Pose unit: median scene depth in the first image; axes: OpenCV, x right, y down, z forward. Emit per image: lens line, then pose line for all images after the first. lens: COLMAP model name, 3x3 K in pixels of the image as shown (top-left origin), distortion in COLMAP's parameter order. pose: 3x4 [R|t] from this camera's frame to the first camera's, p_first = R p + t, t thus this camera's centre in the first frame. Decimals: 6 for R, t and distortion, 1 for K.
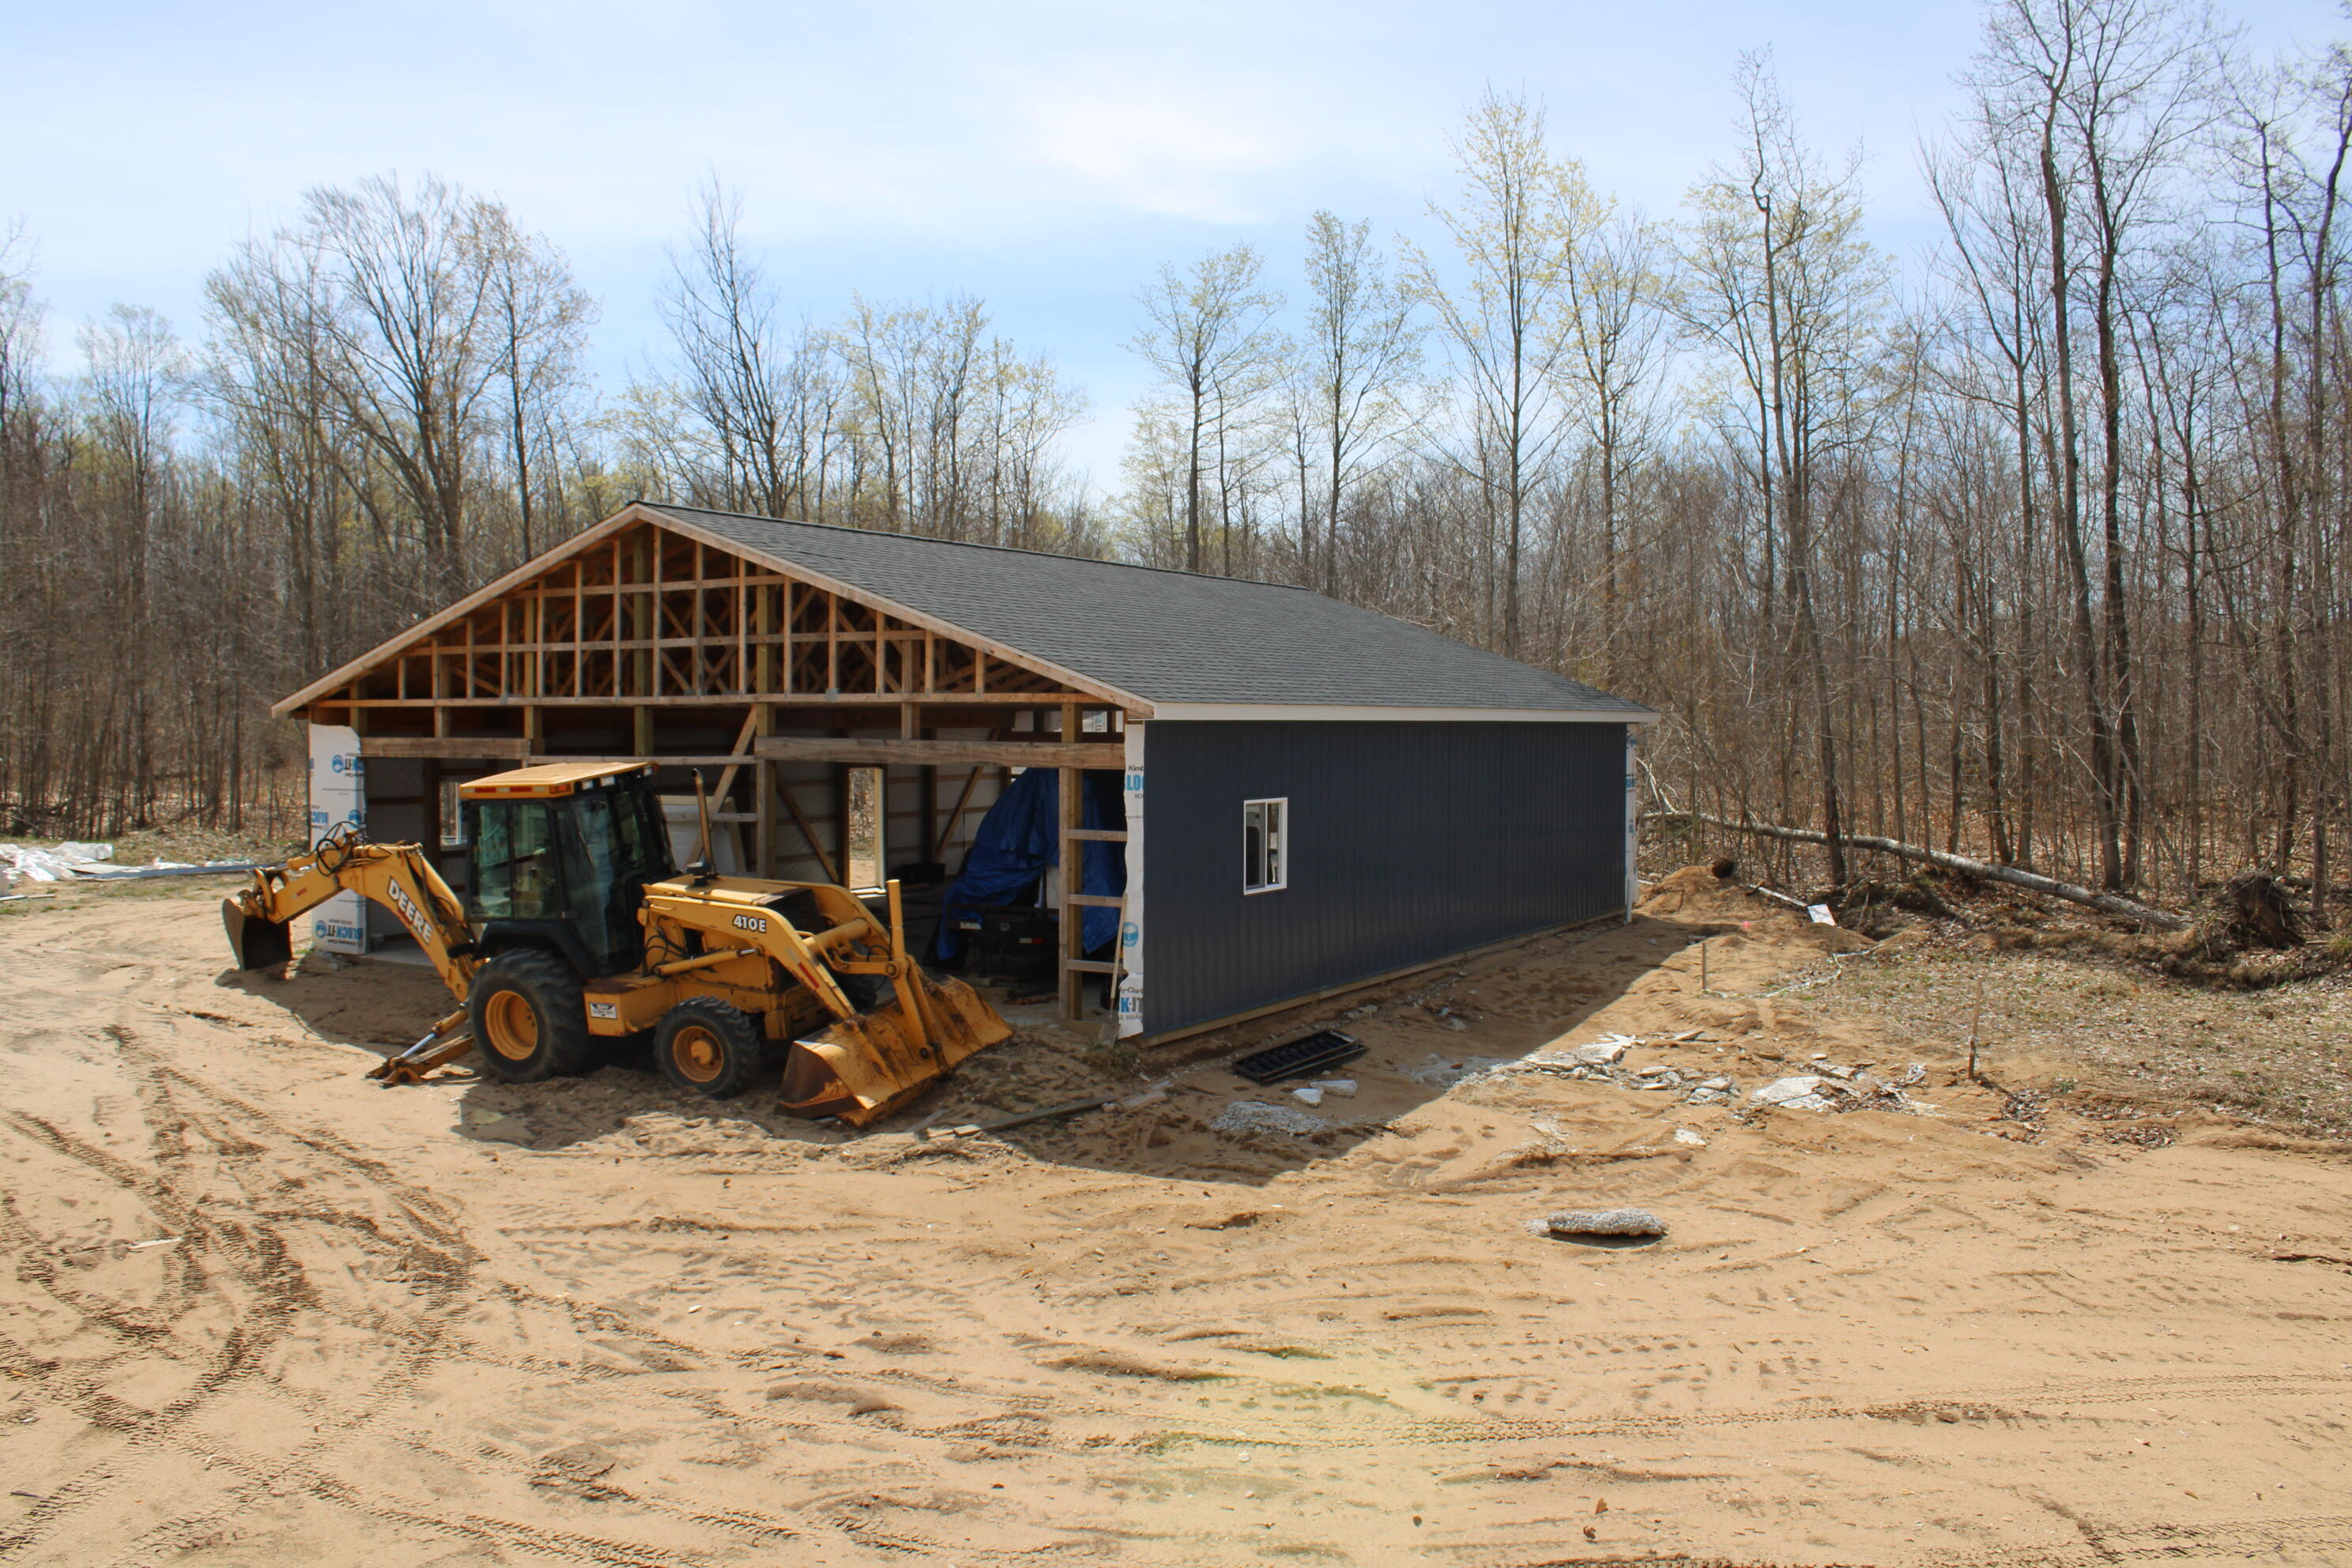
lens RADIAL K [[1987.1, 0, 1176.0], [0, 1987.1, 784.0], [0, 0, 1]] dist [-0.143095, 0.002876]
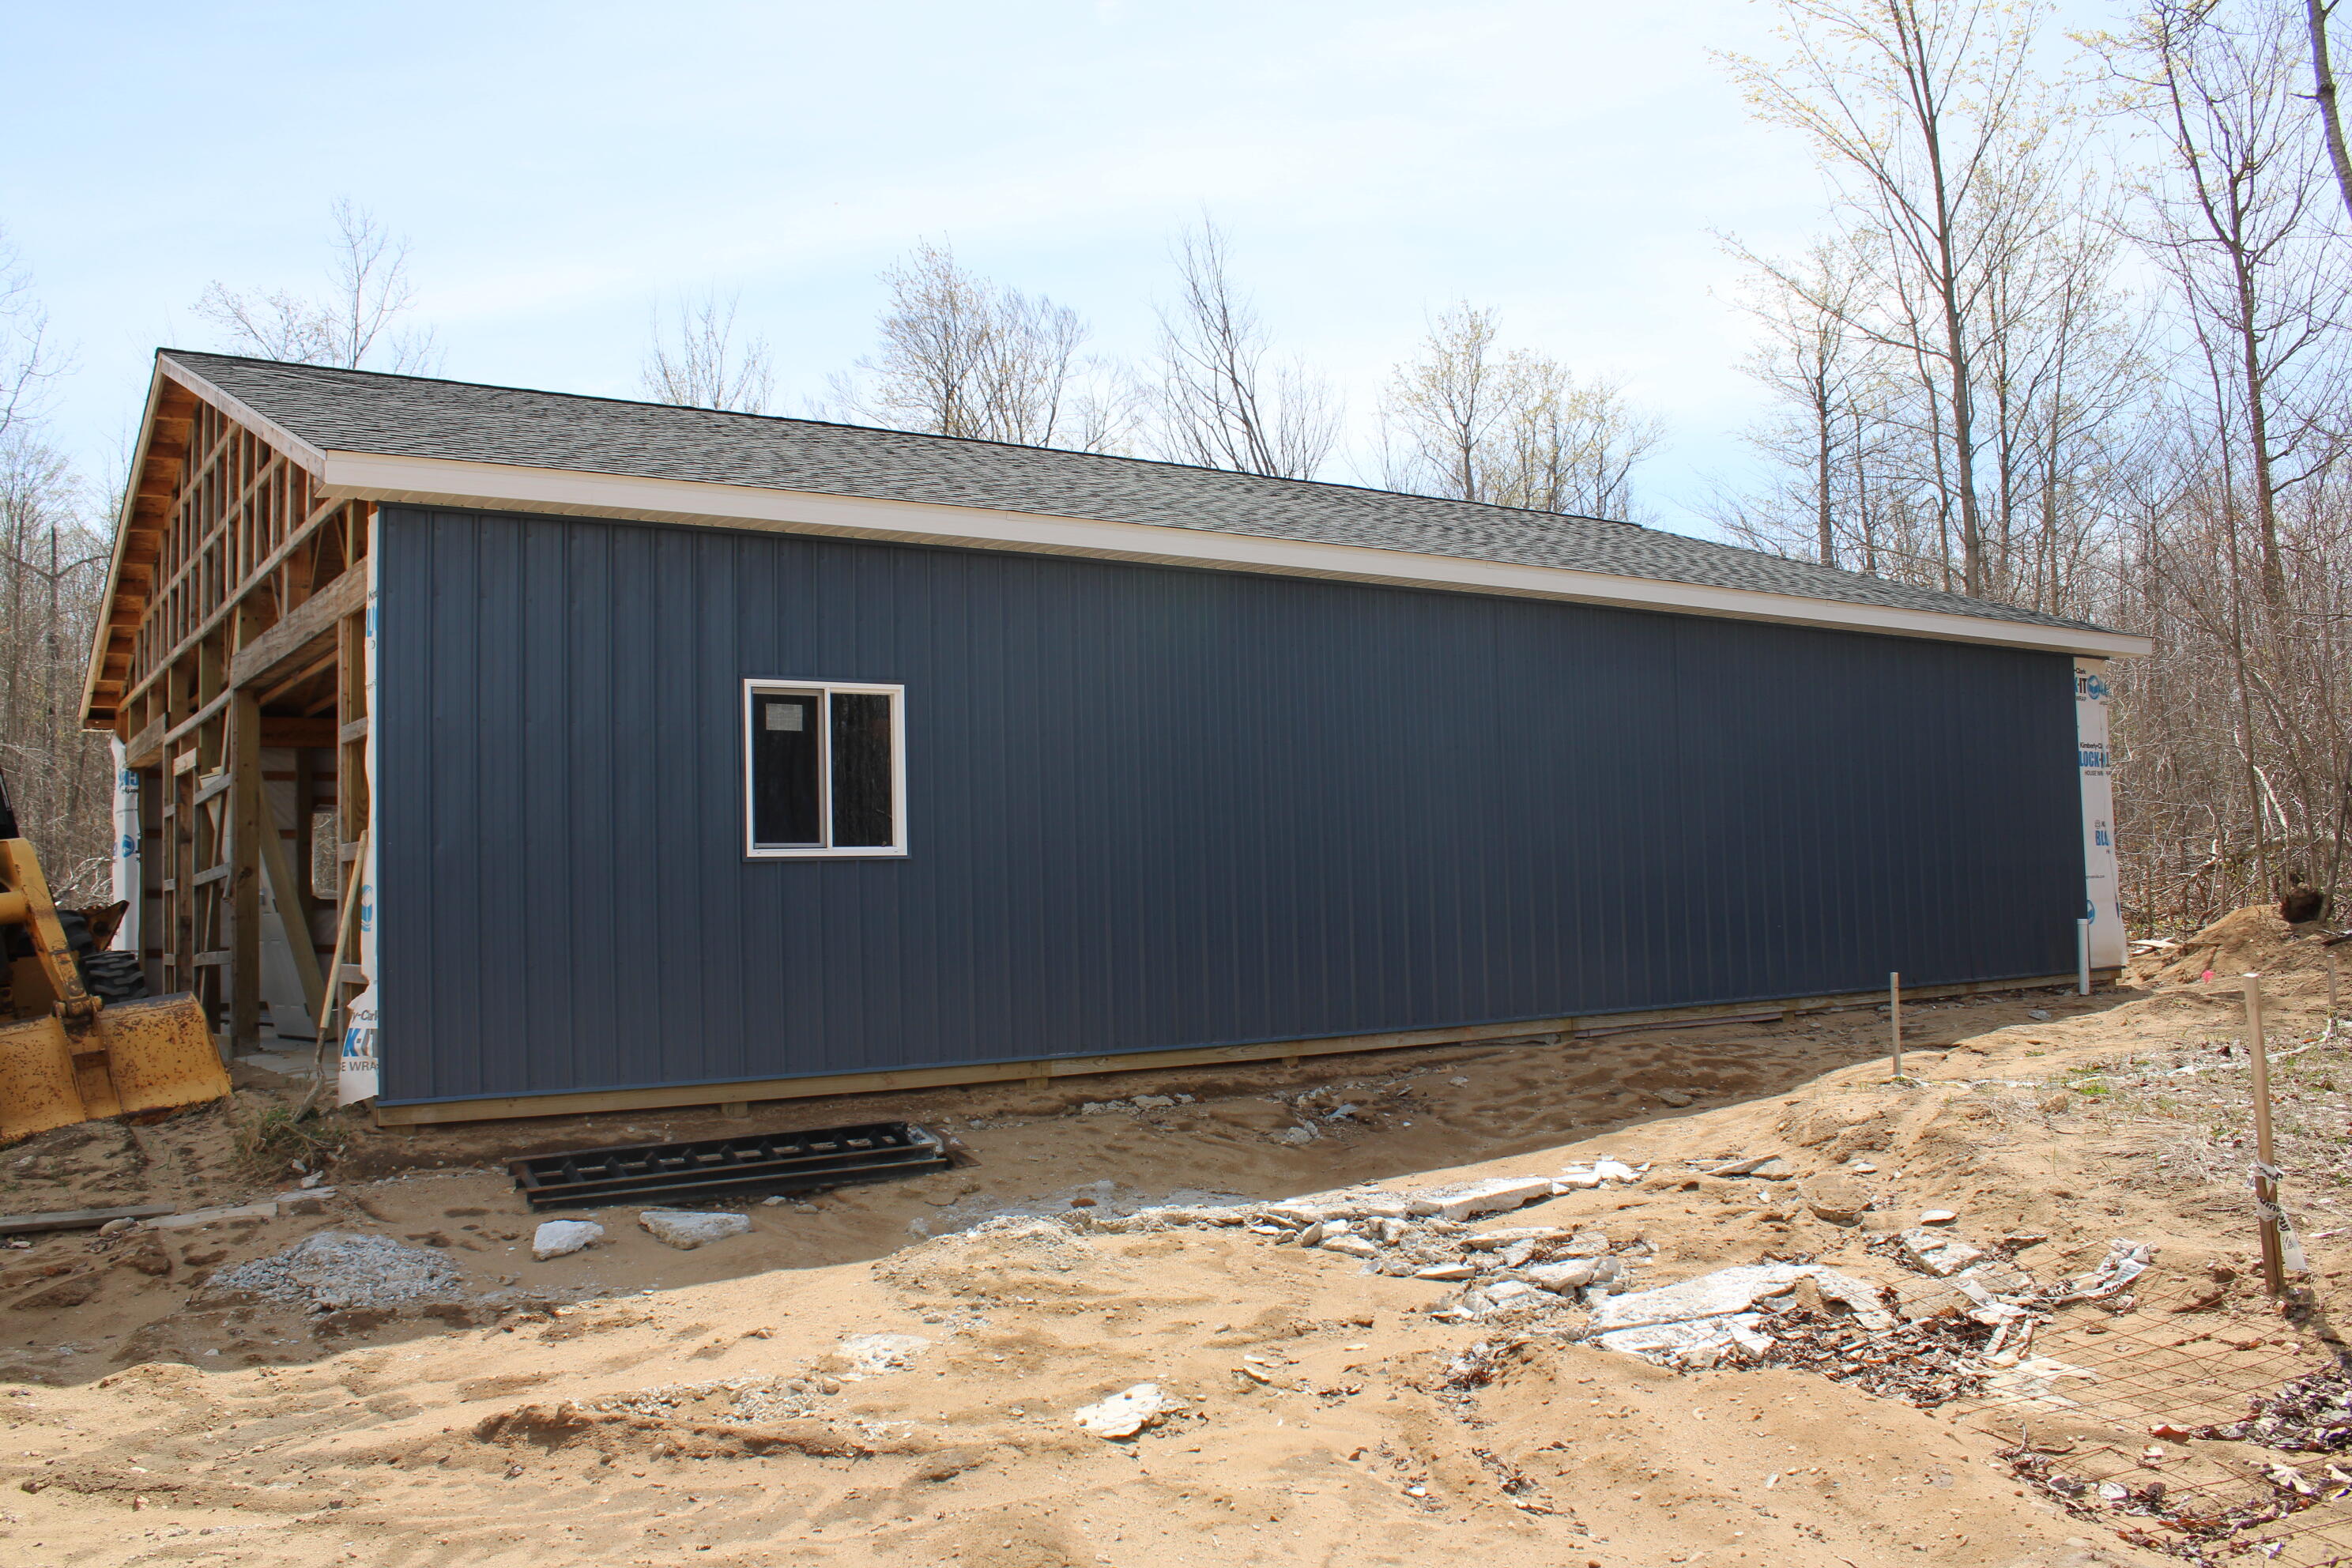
lens RADIAL K [[1987.1, 0, 1176.0], [0, 1987.1, 784.0], [0, 0, 1]] dist [-0.143095, 0.002876]
pose [[0.890962, -0.058442, -0.450302, 0.247740], [0.012806, 0.994522, -0.103735, 0.061858], [0.453898, 0.086658, 0.886830, 0.398986]]
